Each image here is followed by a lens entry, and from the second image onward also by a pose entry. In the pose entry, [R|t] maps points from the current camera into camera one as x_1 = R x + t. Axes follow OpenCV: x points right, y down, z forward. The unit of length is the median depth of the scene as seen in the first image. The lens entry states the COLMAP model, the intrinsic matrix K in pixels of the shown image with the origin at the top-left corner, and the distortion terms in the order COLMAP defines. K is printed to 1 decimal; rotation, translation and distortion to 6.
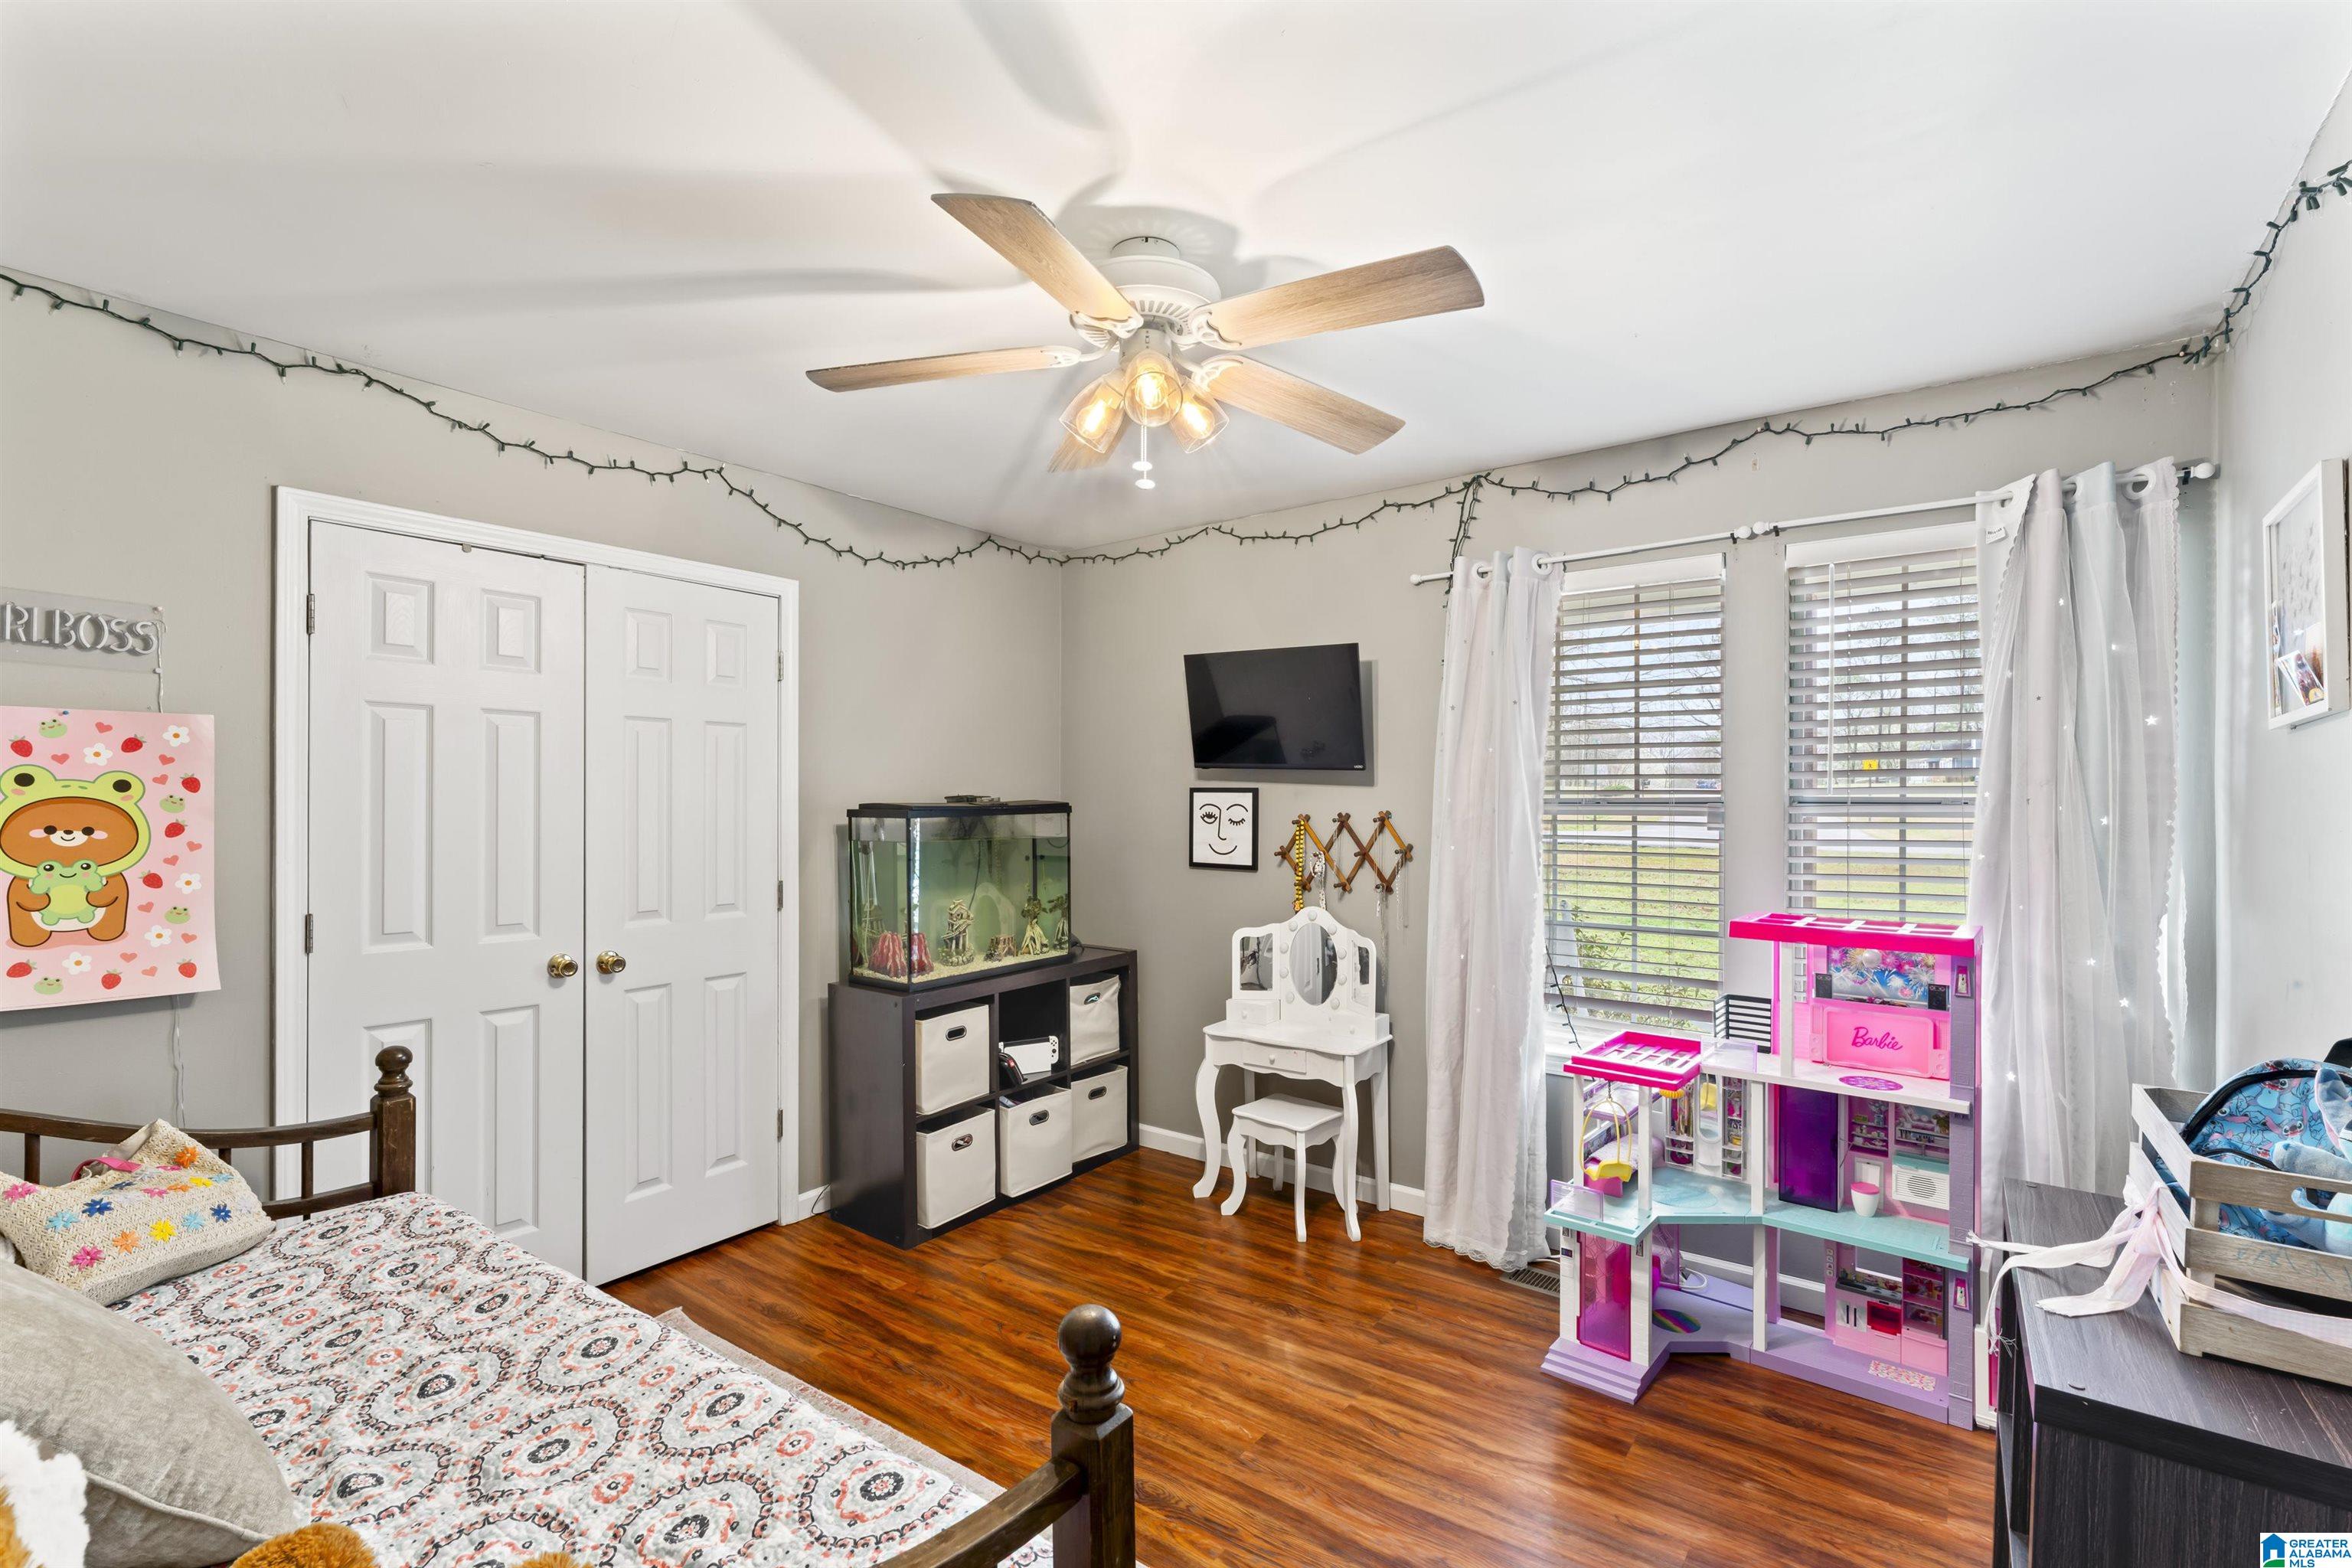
lens RADIAL K [[1062.8, 0, 1144.2], [0, 1062.8, 799.4], [0, 0, 1]] dist [-0.000371, -0.000359]
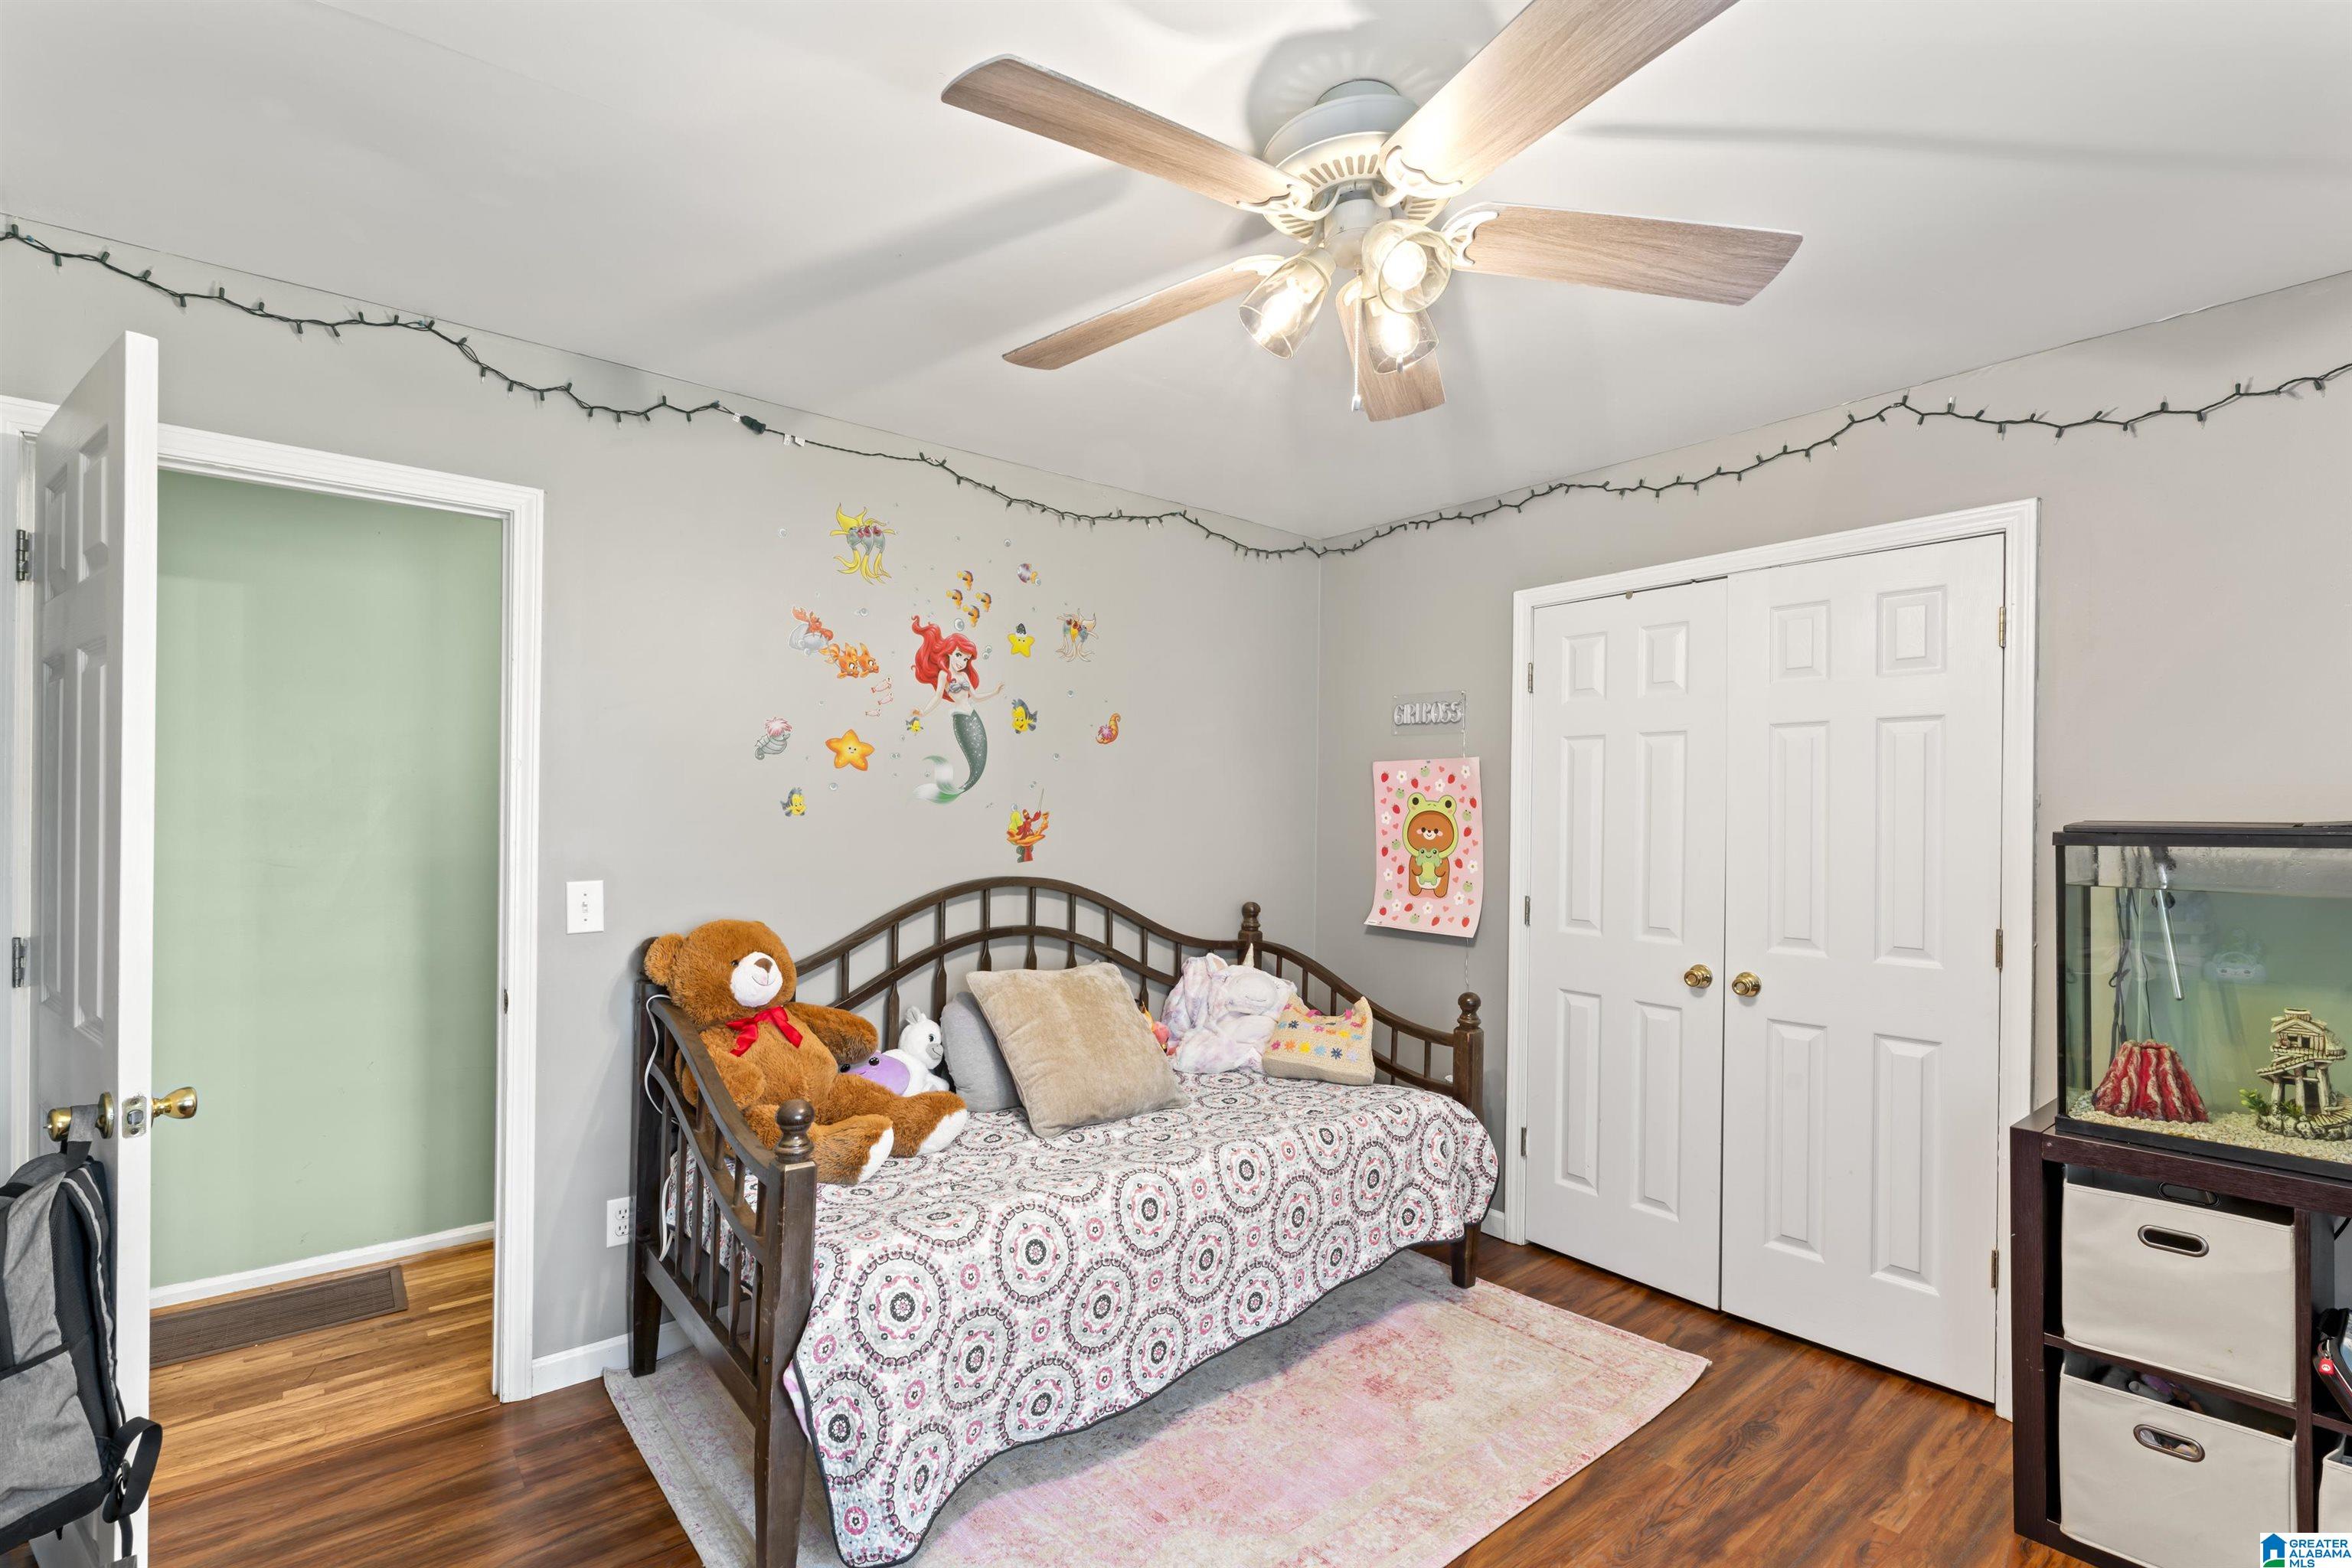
lens RADIAL K [[1062.8, 0, 1144.2], [0, 1062.8, 799.4], [0, 0, 1]] dist [-0.000371, -0.000359]
pose [[-0.236092, -0.007831, -0.971699, 0.712935], [-0.001375, 0.999969, -0.007724, -0.006339], [0.971730, -0.000488, -0.236095, 0.897838]]
